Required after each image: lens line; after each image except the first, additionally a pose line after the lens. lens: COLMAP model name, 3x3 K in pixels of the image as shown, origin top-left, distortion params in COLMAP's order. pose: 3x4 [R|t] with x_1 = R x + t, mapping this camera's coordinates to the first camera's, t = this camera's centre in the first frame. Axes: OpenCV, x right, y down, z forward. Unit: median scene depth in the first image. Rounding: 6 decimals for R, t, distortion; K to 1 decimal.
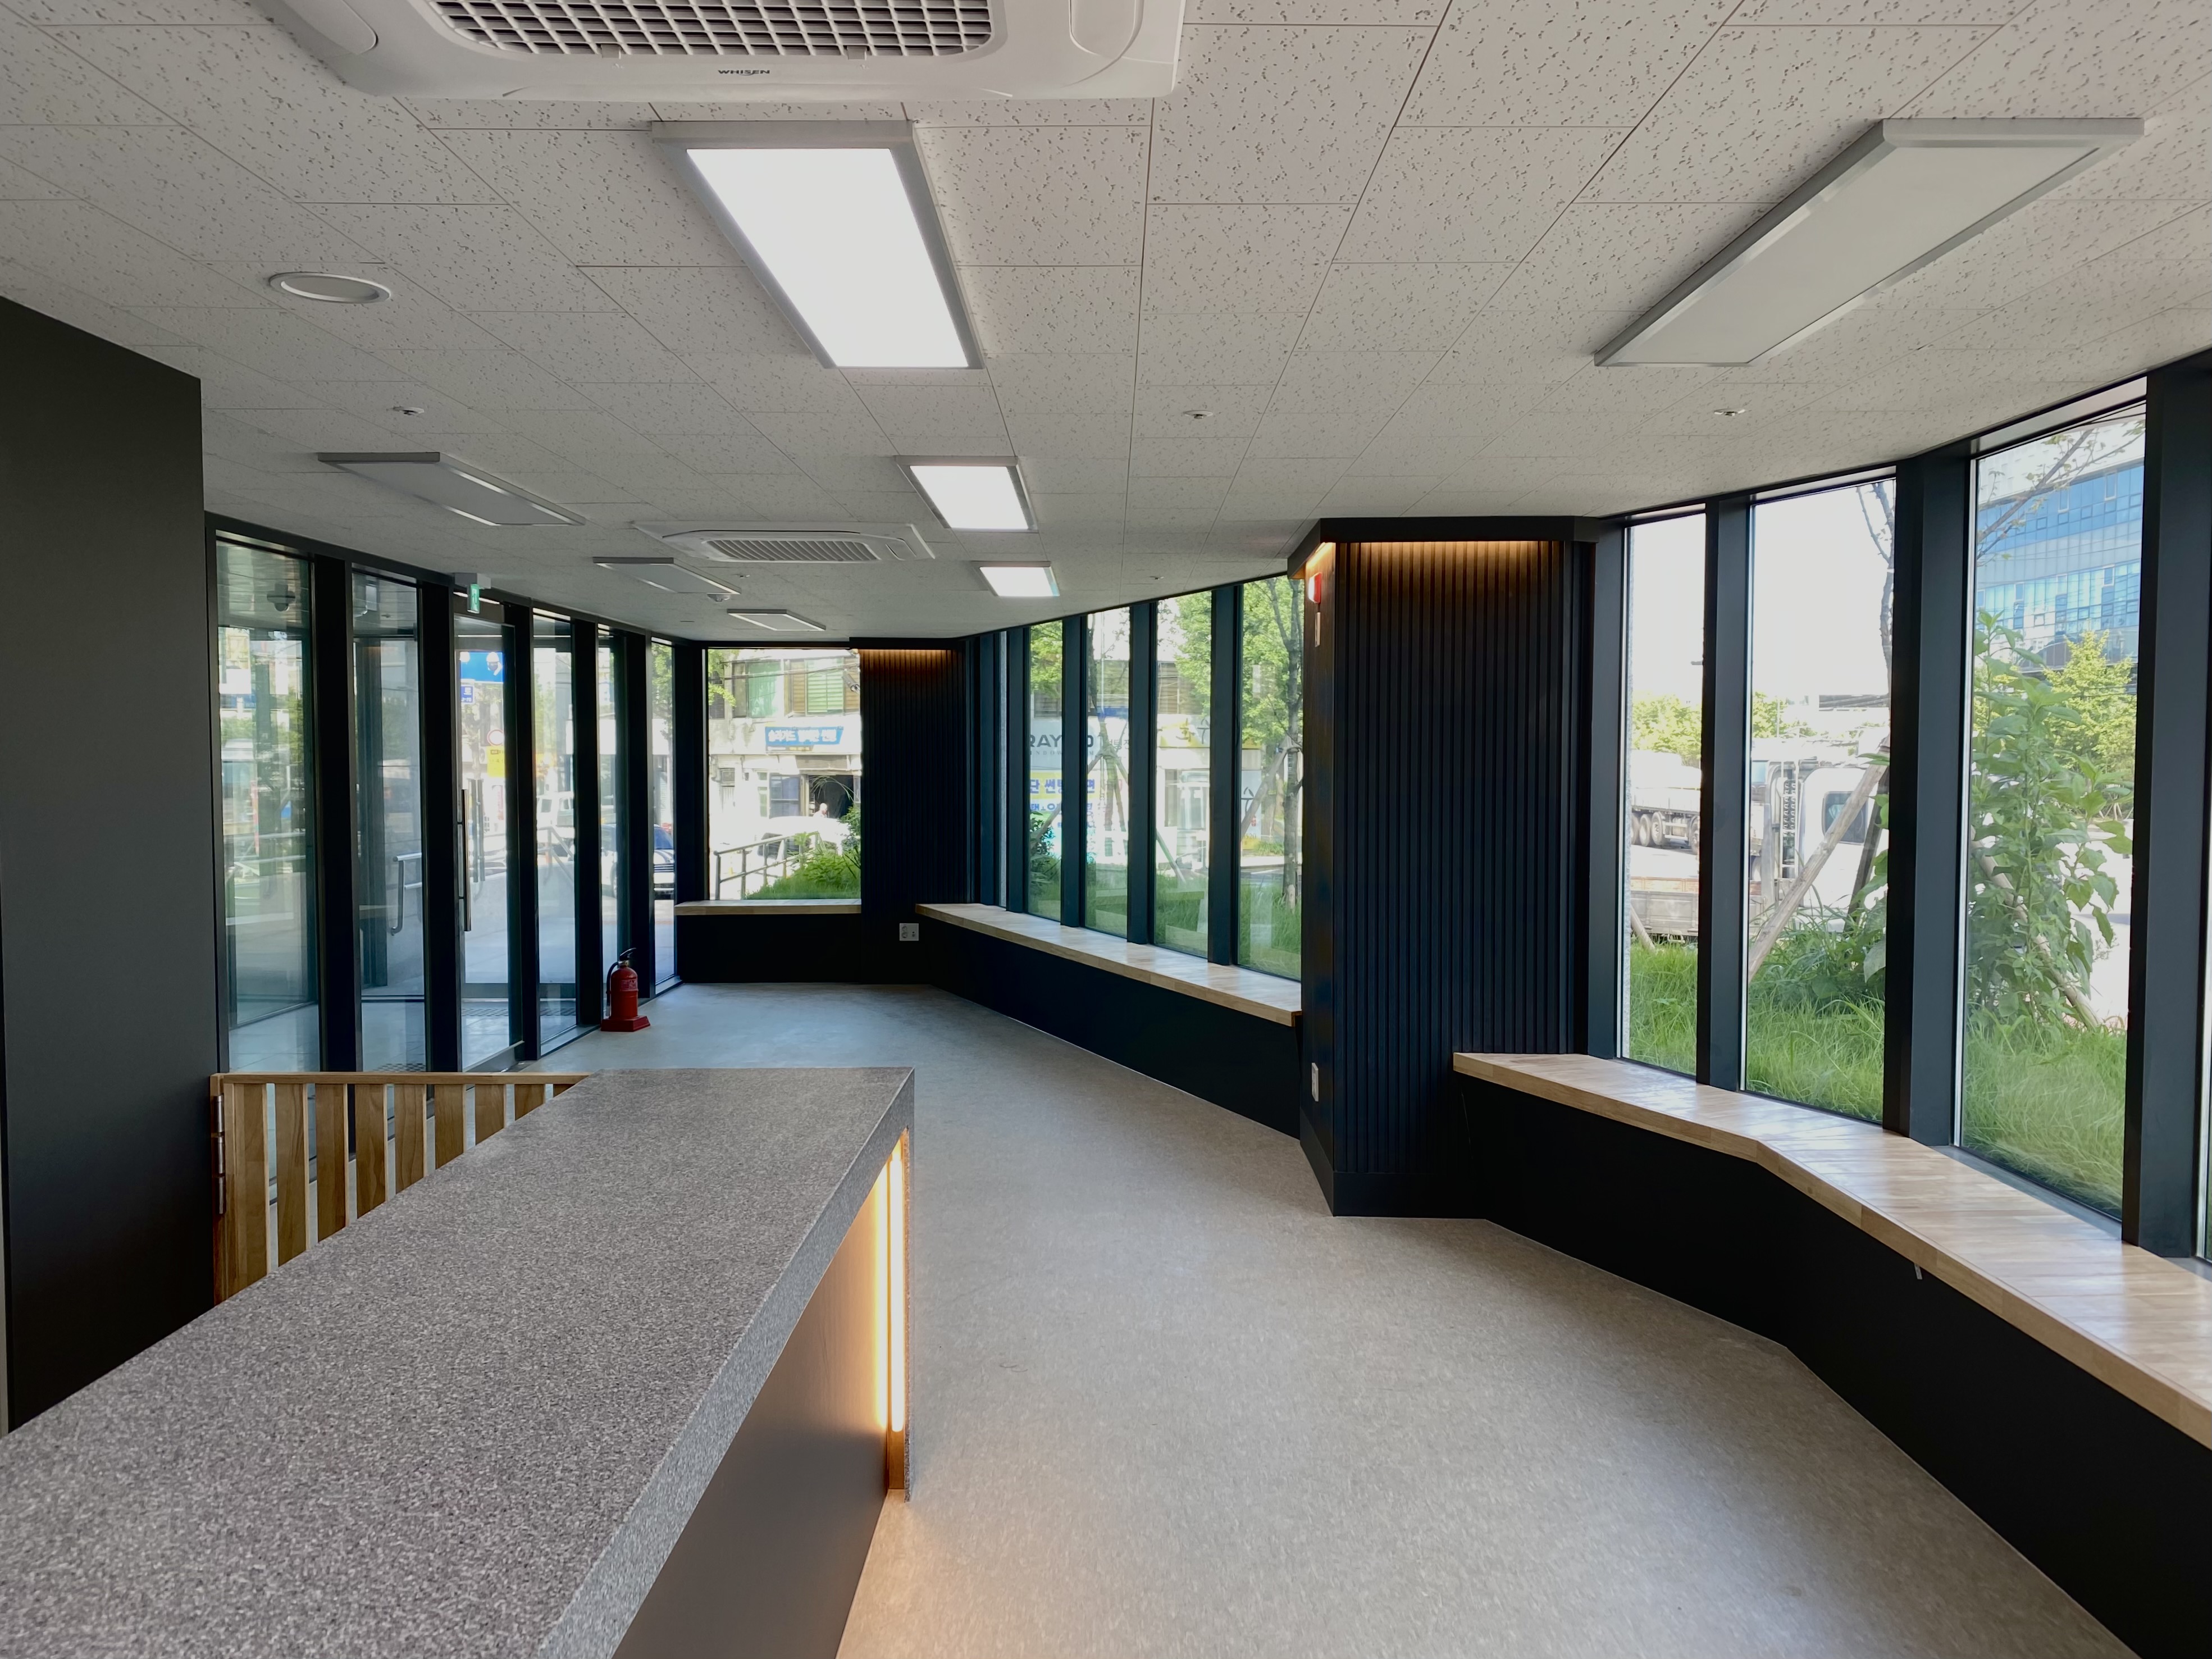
lens RADIAL K [[1730.2, 0, 1115.0], [0, 1730.2, 822.0], [0, 0, 1]] dist [0.005064, -0.030563]
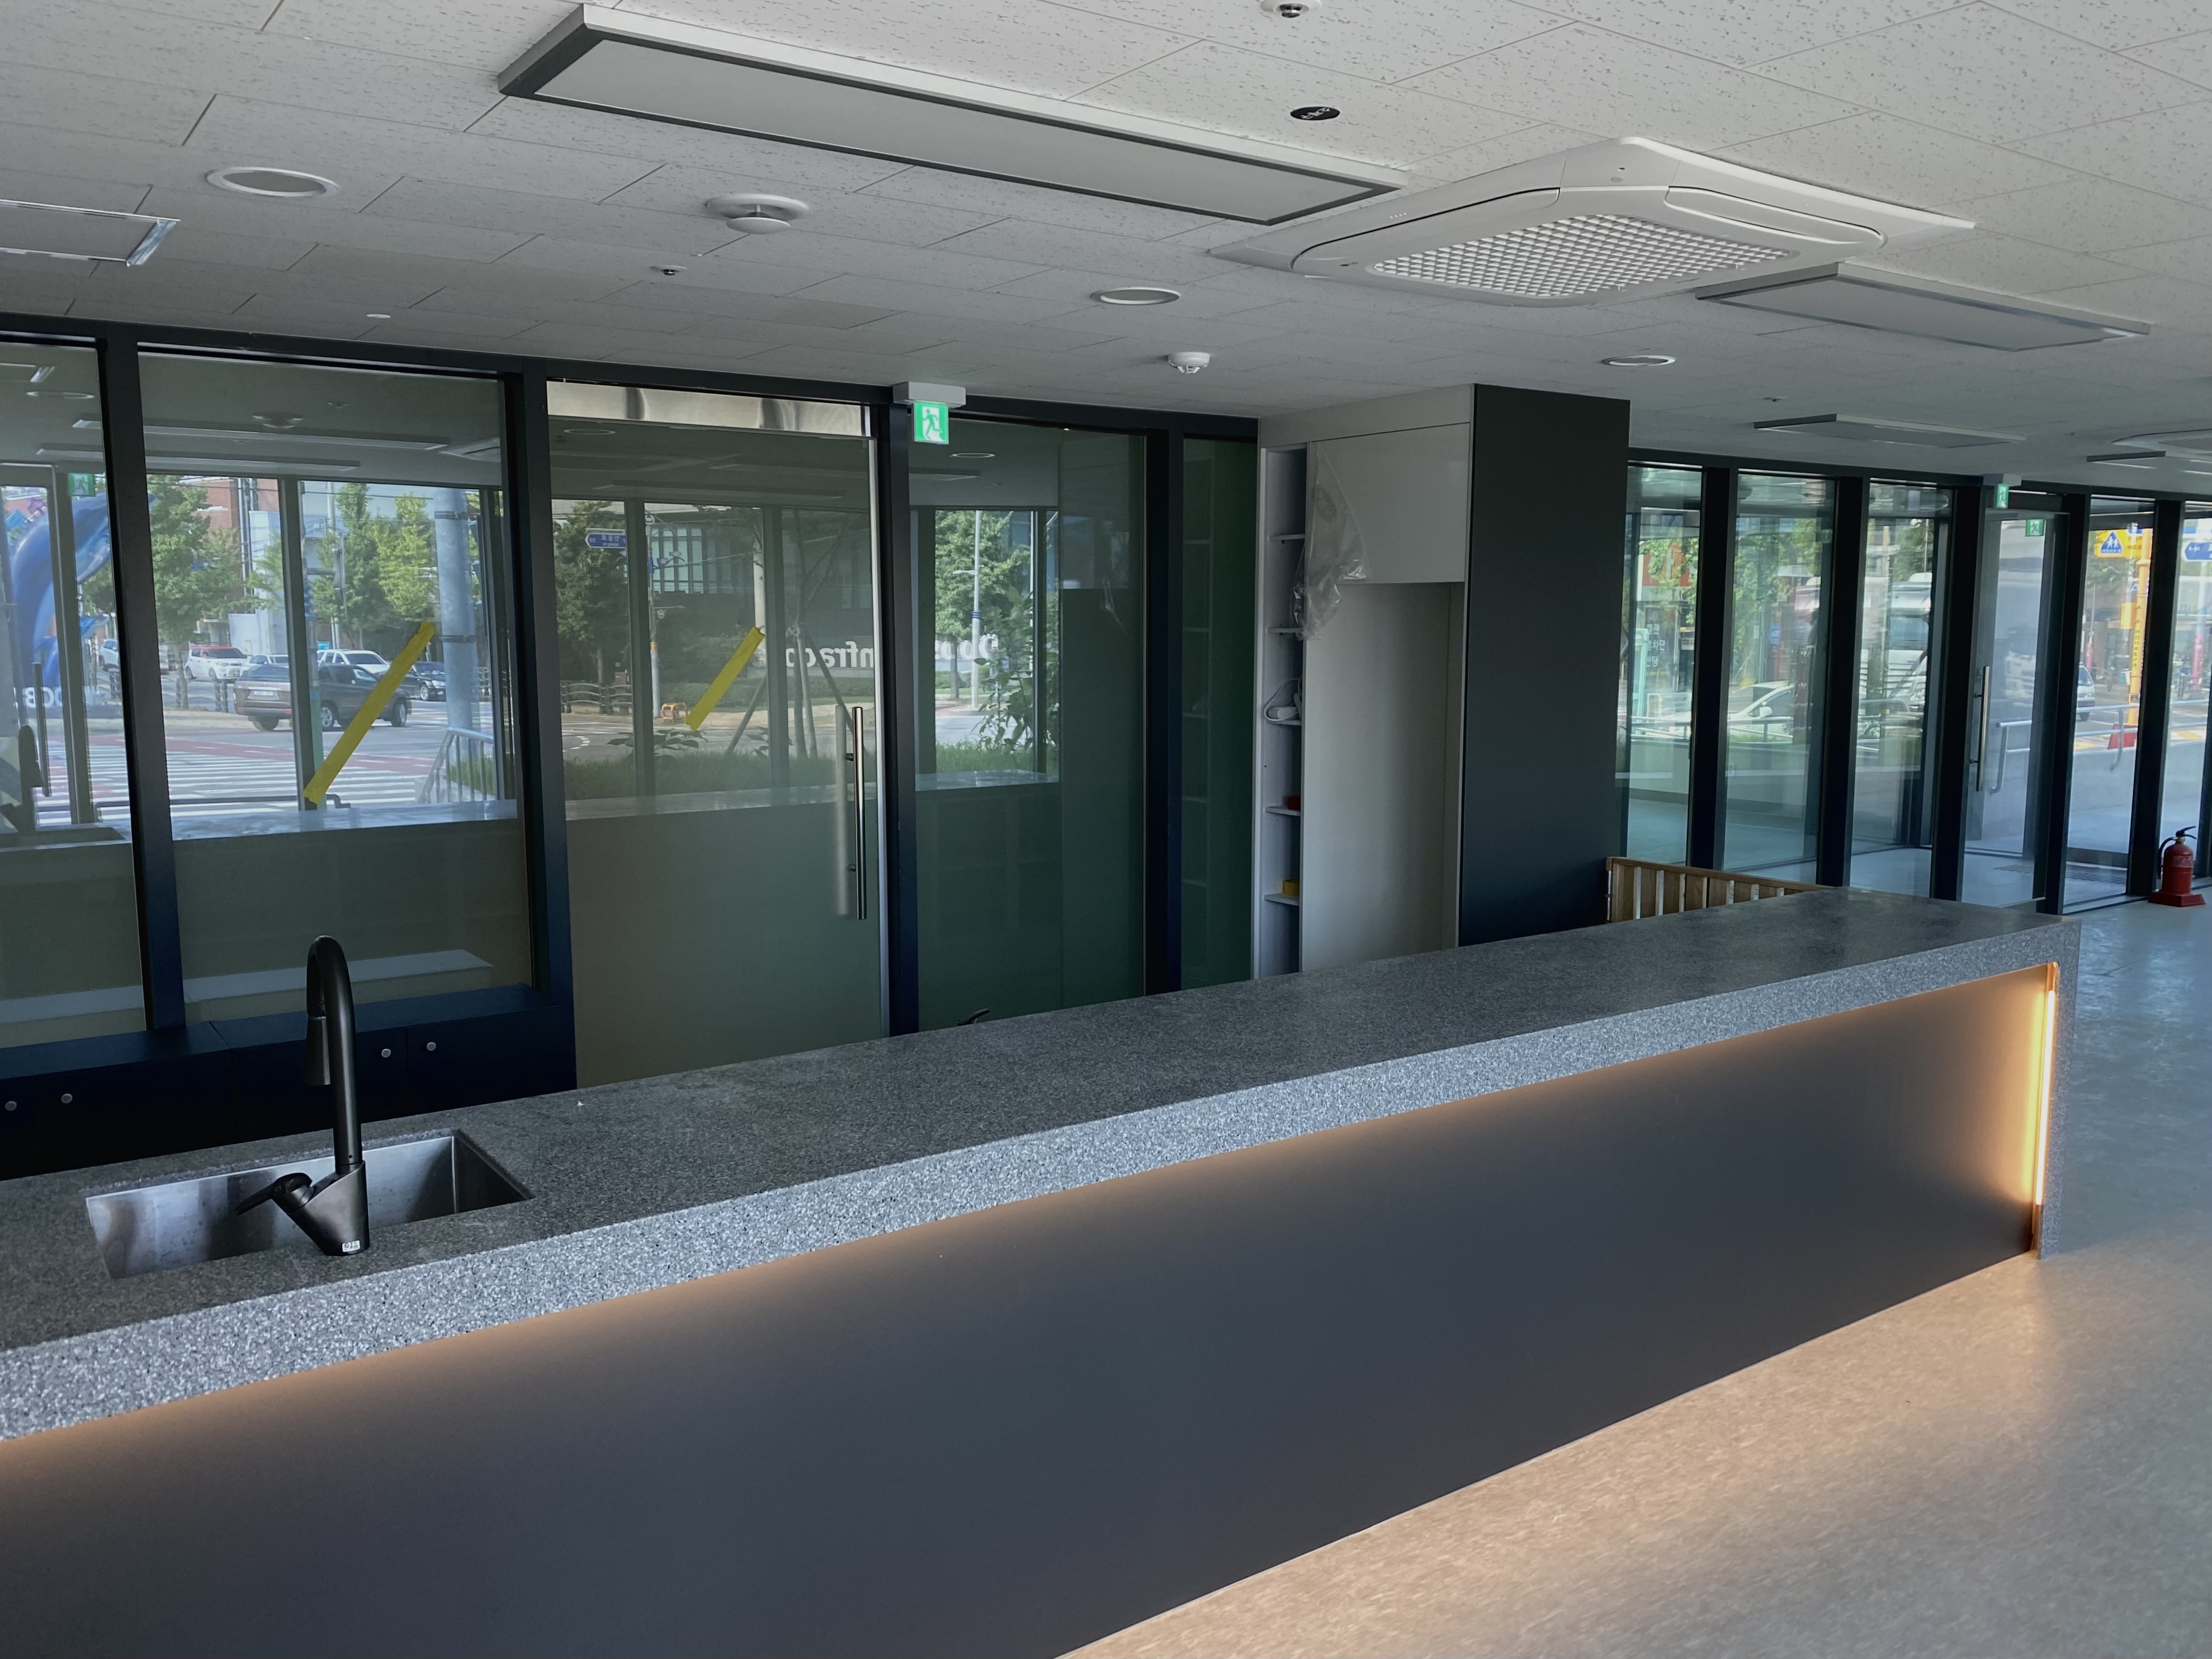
lens RADIAL K [[1730.2, 0, 1115.3], [0, 1730.2, 828.8], [0, 0, 1]] dist [0.005064, -0.030563]
pose [[0.574142, 0.101411, -0.812451, 0.180194], [-0.031461, 0.994299, 0.101877, -0.008269], [0.818151, -0.032931, 0.574060, -0.092702]]
